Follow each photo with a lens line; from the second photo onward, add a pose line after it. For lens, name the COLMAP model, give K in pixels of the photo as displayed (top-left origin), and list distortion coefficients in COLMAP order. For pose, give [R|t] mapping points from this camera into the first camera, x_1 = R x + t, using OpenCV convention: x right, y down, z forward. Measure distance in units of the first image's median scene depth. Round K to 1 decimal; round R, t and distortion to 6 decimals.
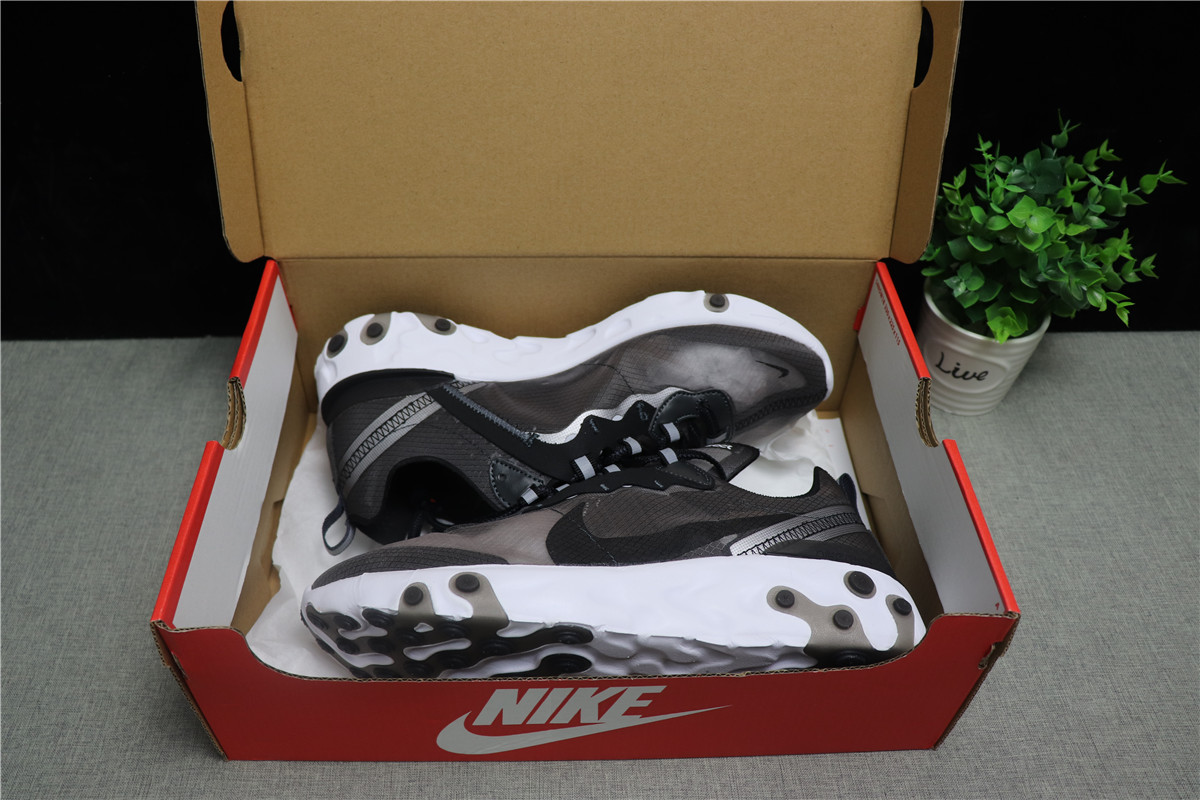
lens RADIAL K [[1030.1, 0, 594.2], [0, 1030.1, 391.6], [0, 0, 1]] dist [-0.156562, 0.130806]
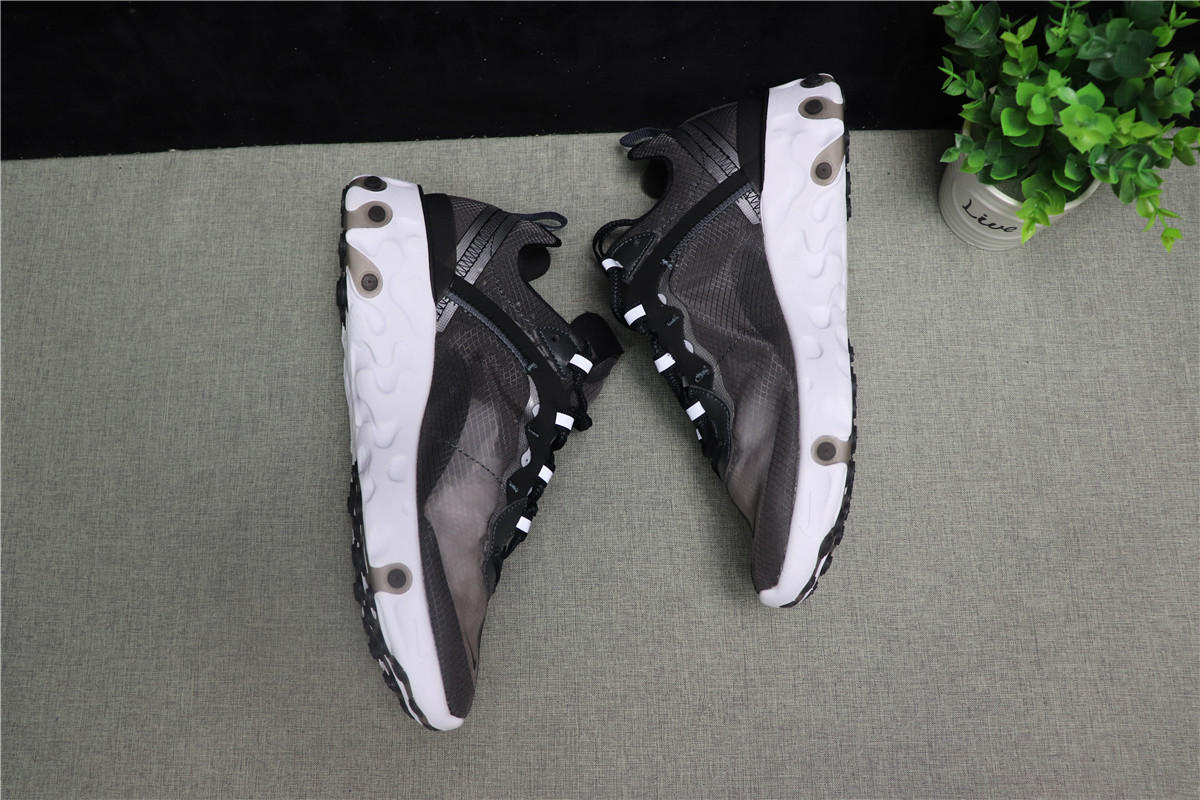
lens RADIAL K [[1030.1, 0, 603.2], [0, 1030.1, 407.0], [0, 0, 1]] dist [-0.156562, 0.130806]
pose [[0.998542, 0.010717, -0.052912, 0.071573], [0.018773, 0.850007, 0.526437, -0.388515], [0.050617, -0.526662, 0.848566, 0.149736]]
